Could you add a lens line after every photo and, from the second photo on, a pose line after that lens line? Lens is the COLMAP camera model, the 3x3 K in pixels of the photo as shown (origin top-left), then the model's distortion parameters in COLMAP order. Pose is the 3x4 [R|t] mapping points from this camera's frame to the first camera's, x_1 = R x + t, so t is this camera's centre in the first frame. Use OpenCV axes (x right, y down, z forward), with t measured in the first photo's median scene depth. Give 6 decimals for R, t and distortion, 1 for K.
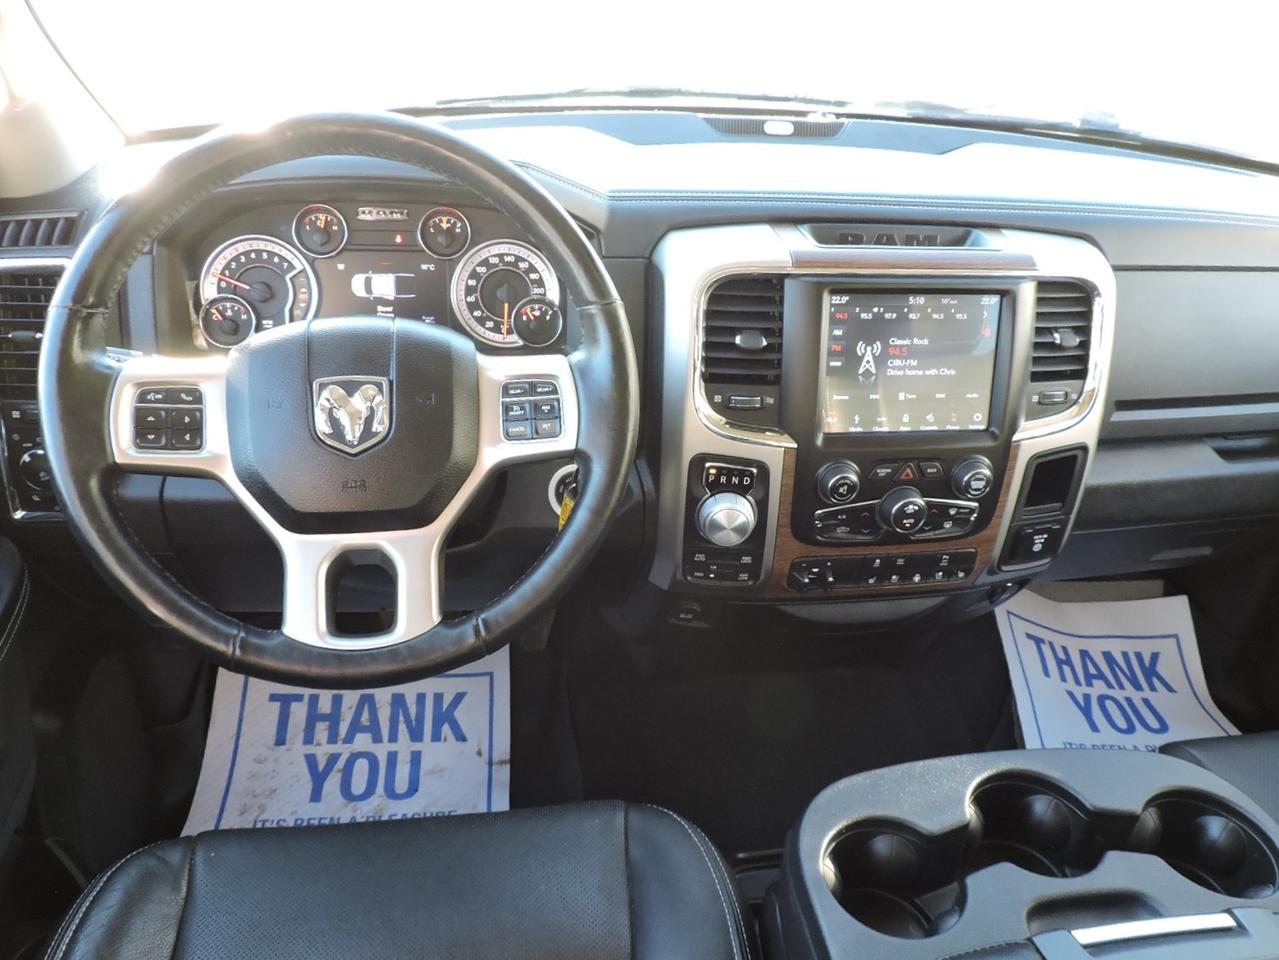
lens RADIAL K [[998.2, 0, 643.0], [0, 998.2, 481.0], [0, 0, 1]] dist [-0.009008, 0.010241]
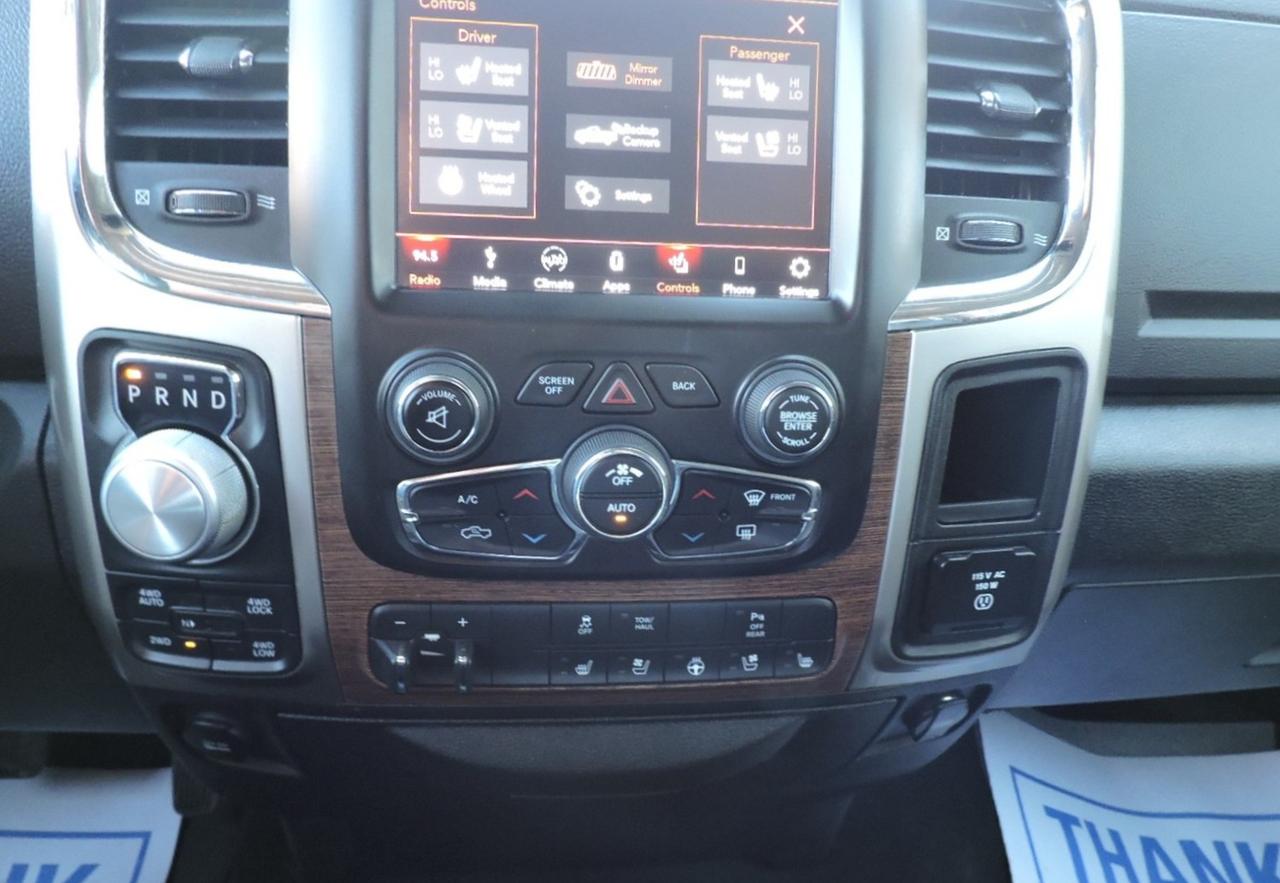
lens RADIAL K [[1008.2, 0, 633.6], [0, 1008.2, 452.2], [0, 0, 1]] dist [-0.037648, 0.012748]
pose [[0.997440, 0.003667, -0.071418, 0.288024], [-0.016334, 0.983965, -0.177611, 0.086545], [0.069622, 0.178323, 0.981506, 0.576190]]
